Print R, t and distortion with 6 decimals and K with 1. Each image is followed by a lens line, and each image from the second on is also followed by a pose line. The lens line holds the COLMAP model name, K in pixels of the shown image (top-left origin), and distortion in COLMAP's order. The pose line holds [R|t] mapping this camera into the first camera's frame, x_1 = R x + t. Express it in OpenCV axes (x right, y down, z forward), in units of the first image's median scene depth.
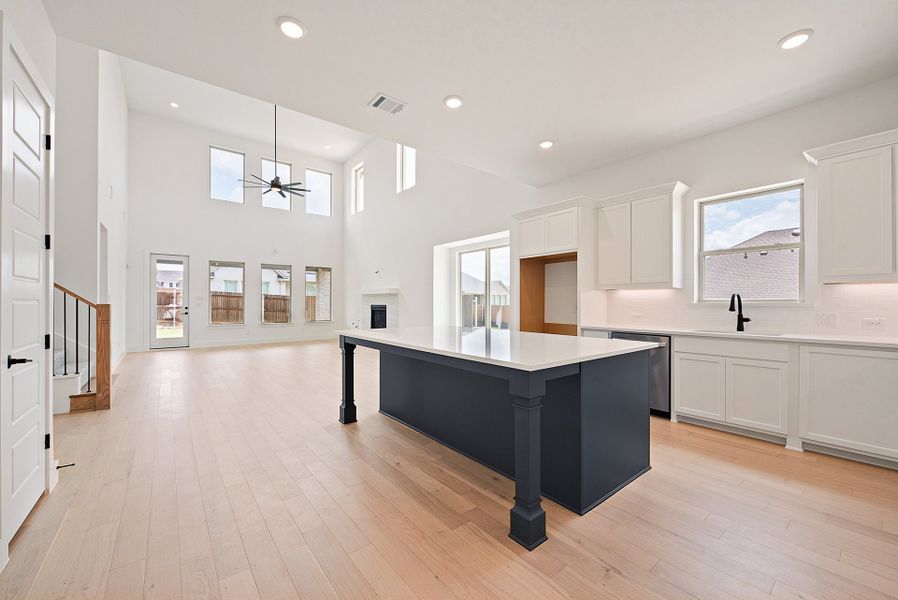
lens RADIAL K [[353.6, 0, 445.8], [0, 353.6, 300.1], [0, 0, 1]] dist [0.002204, 0.000093]
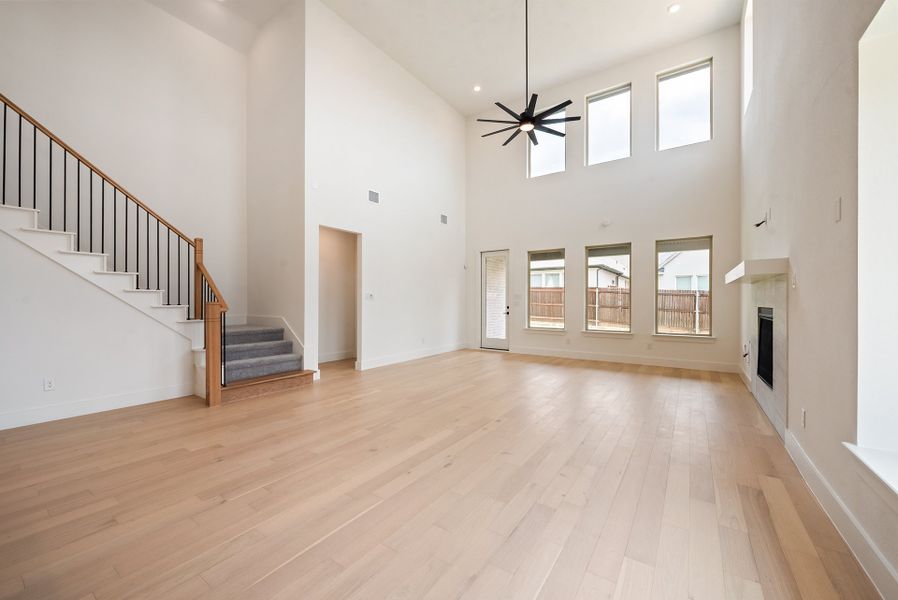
lens RADIAL K [[353.6, 0, 445.8], [0, 353.6, 300.1], [0, 0, 1]] dist [0.002204, 0.000093]
pose [[0.287245, -0.001715, -0.957856, 0.085887], [0.003471, 0.999994, -0.000749, 0.004190], [0.957851, -0.003110, 0.287249, 0.571131]]
